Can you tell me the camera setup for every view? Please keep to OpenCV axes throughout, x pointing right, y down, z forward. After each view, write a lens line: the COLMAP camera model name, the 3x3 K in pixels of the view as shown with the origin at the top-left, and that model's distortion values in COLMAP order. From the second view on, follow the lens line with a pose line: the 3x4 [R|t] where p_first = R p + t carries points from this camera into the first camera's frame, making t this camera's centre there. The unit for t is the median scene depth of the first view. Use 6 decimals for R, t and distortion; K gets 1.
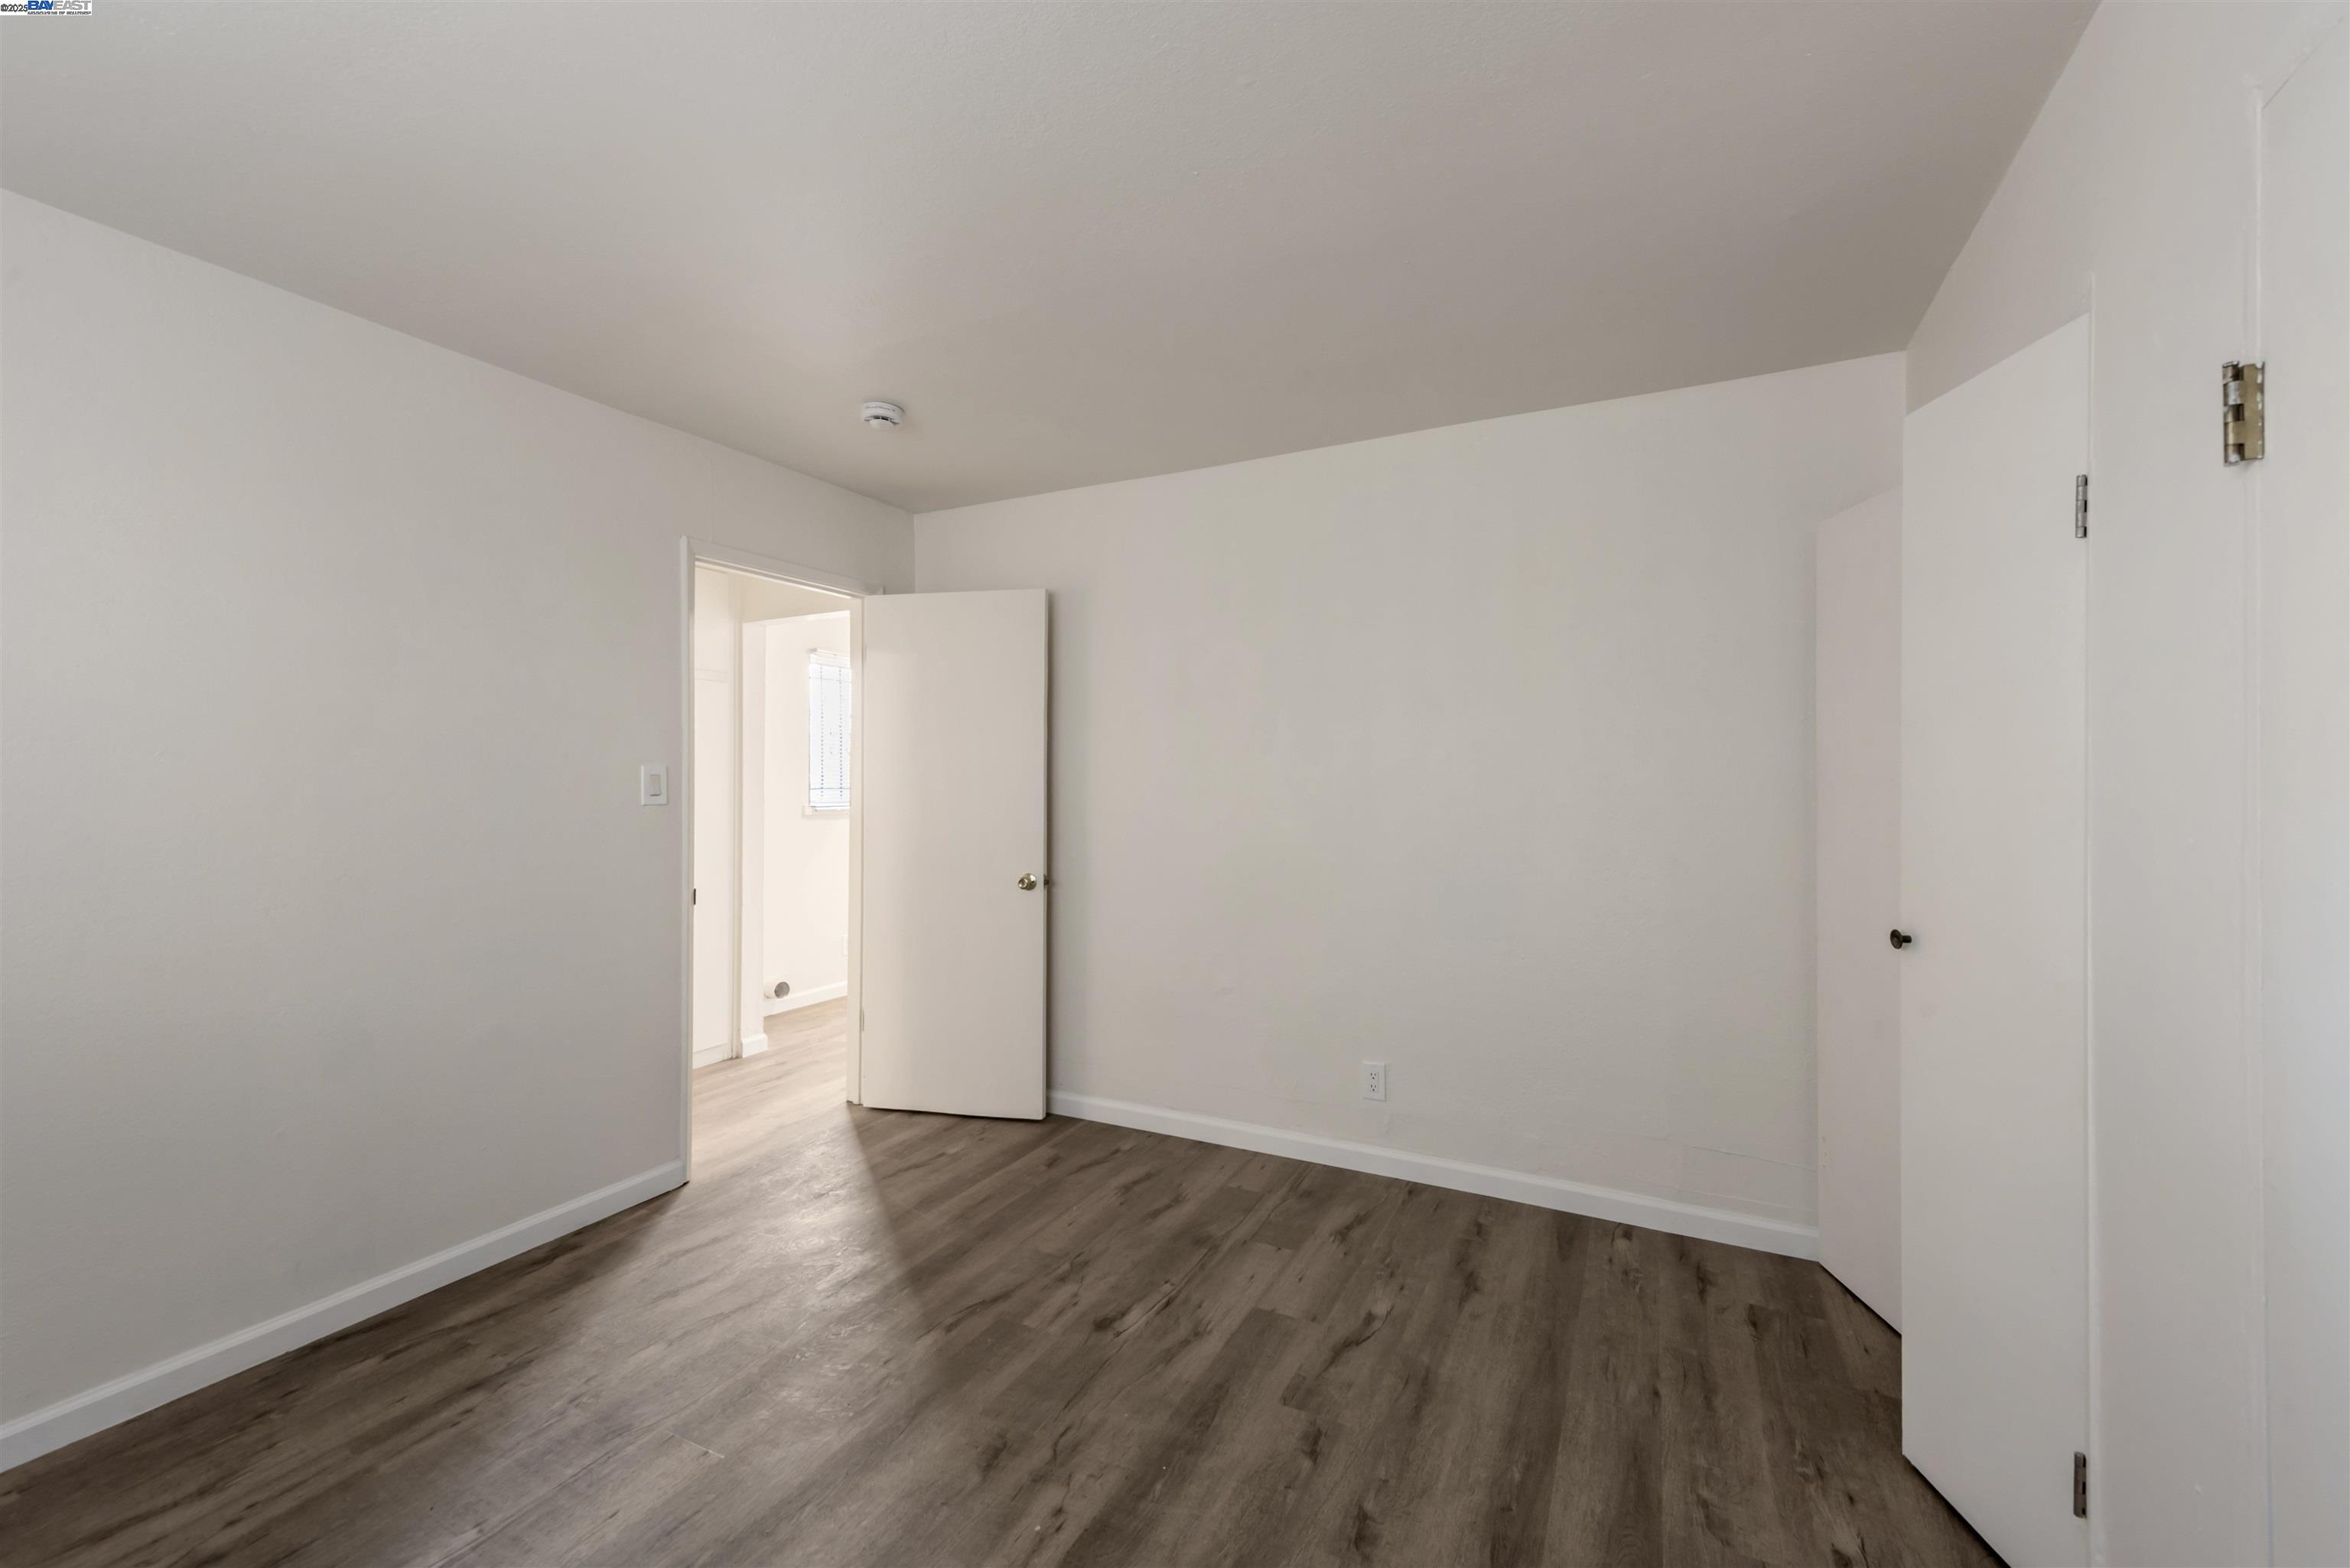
lens RADIAL K [[946.1, 0, 1152.4], [0, 946.1, 778.1], [0, 0, 1]] dist [0.016236, -0.006347]
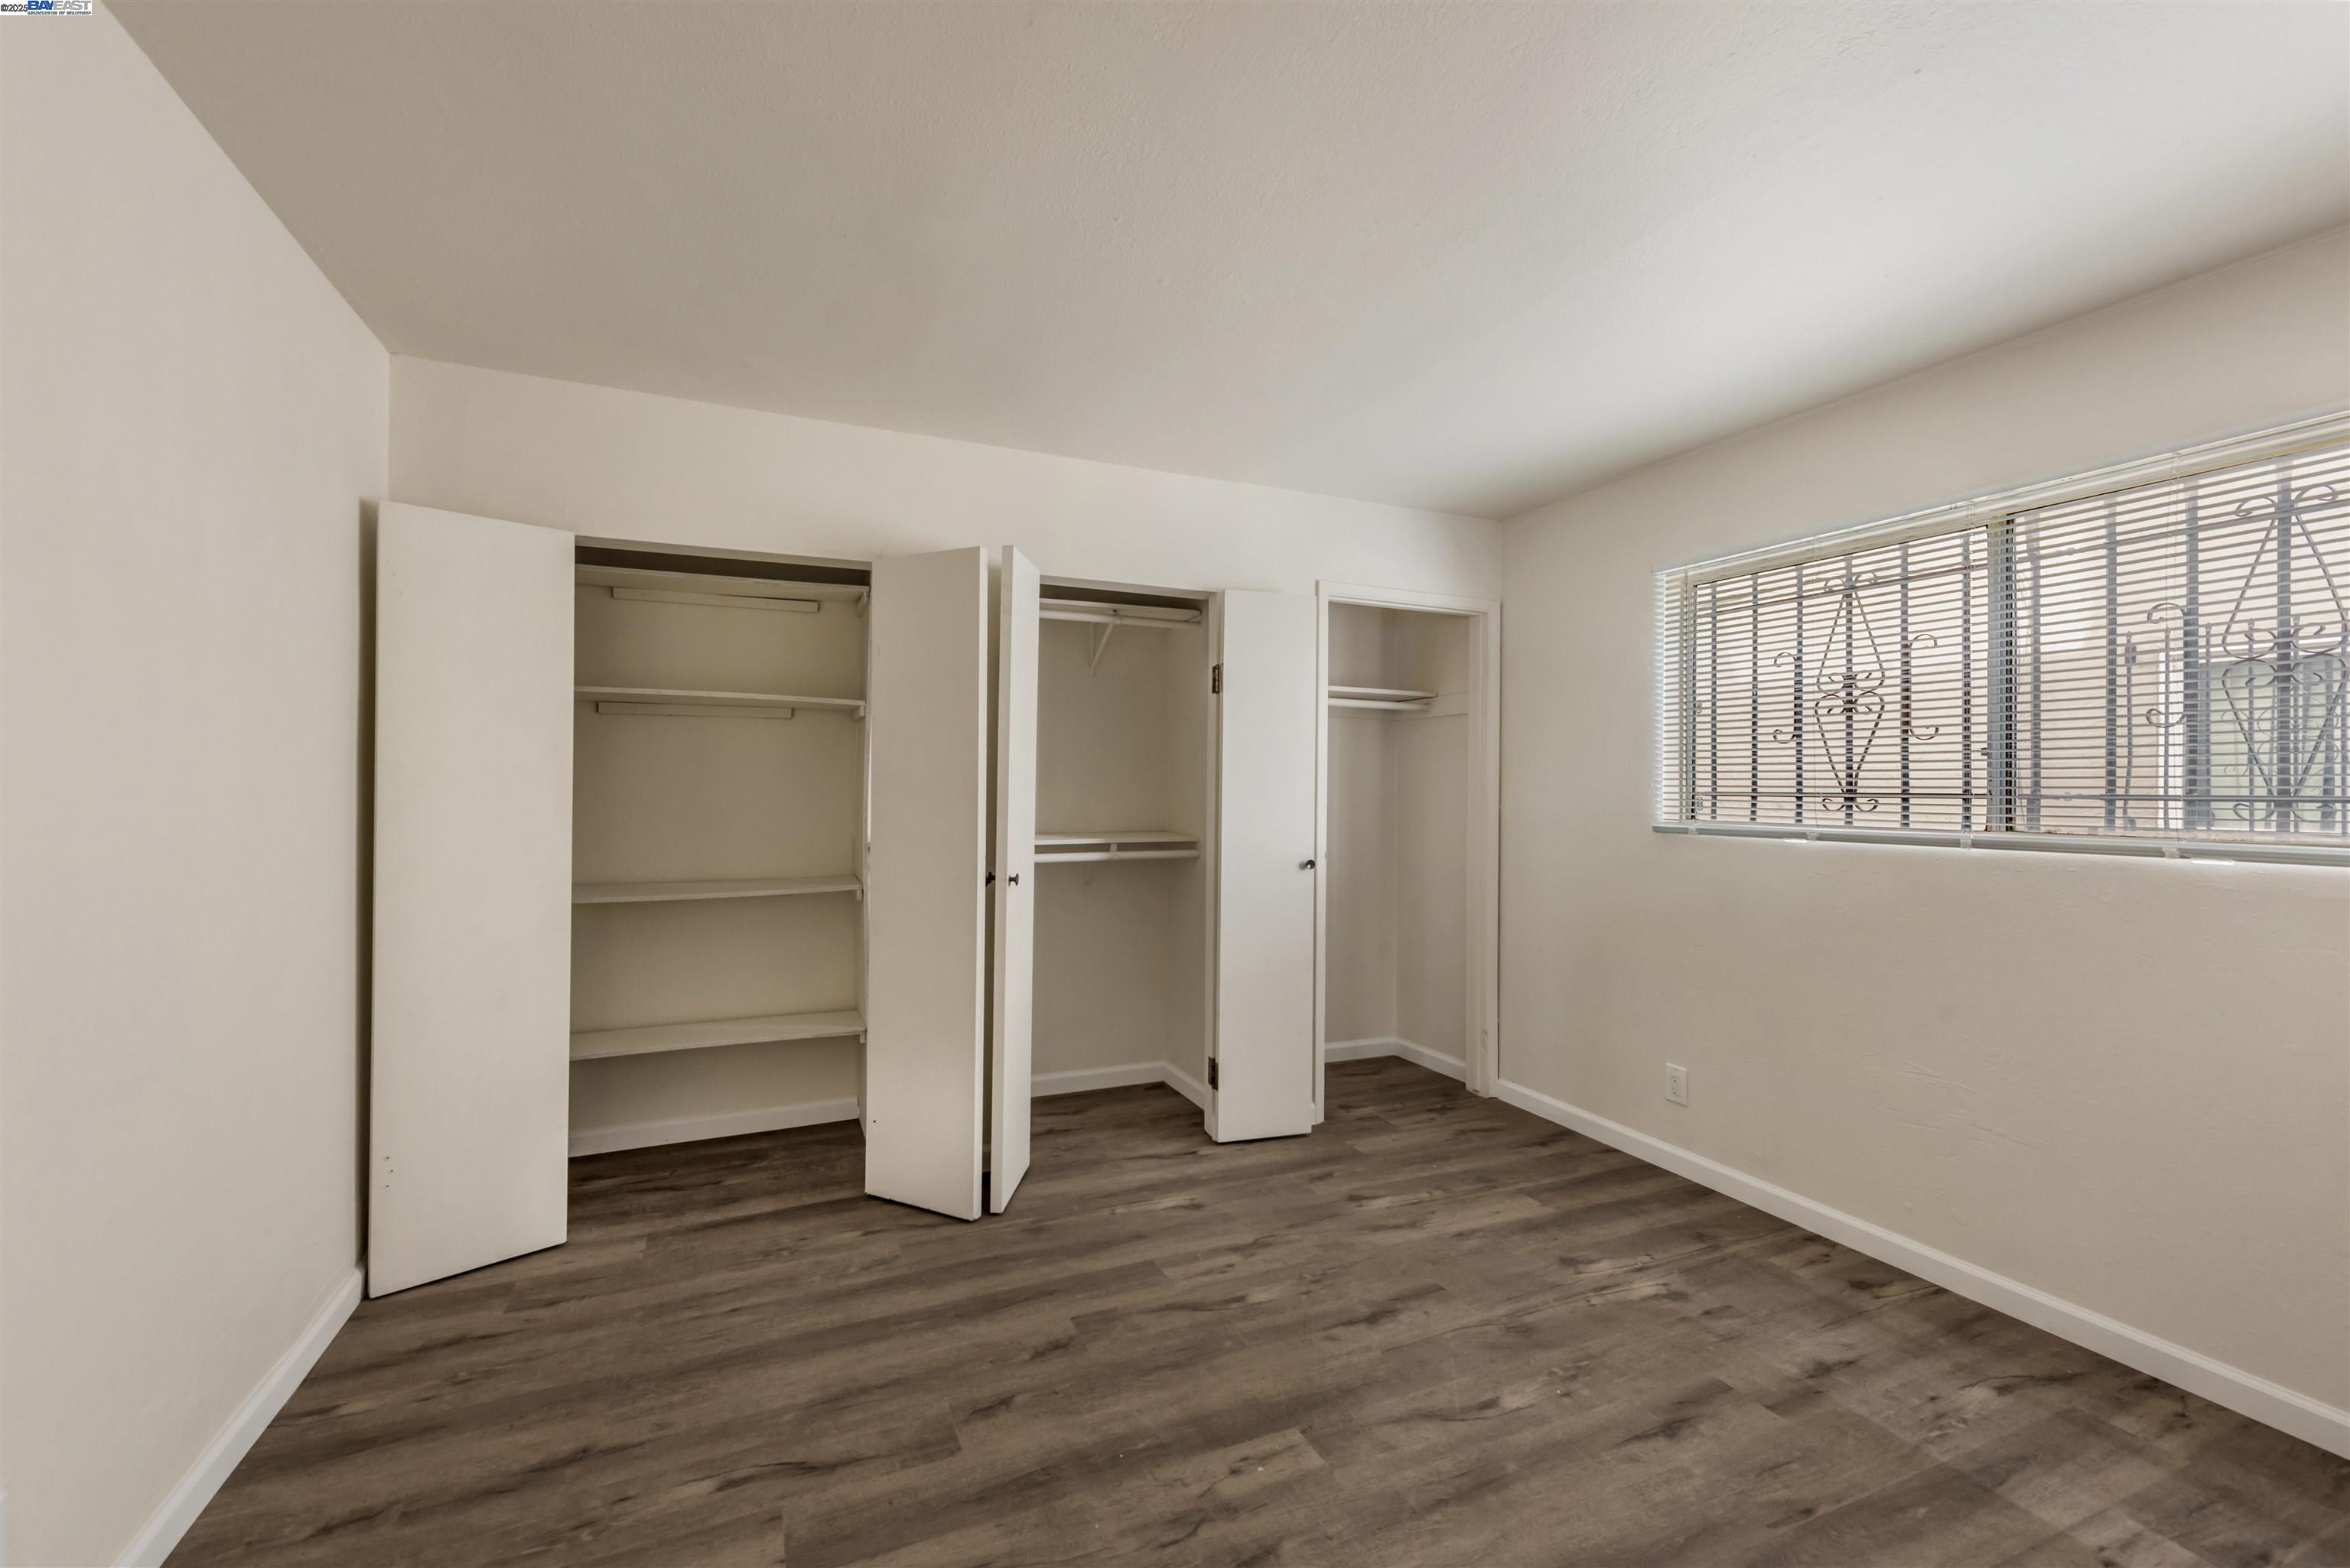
lens RADIAL K [[946.1, 0, 1152.4], [0, 946.1, 778.1], [0, 0, 1]] dist [0.016236, -0.006347]
pose [[-0.778124, -0.002217, 0.628107, -0.601506], [-0.010638, 0.999897, -0.009650, 0.015899], [-0.628021, -0.014190, -0.778067, 1.655505]]
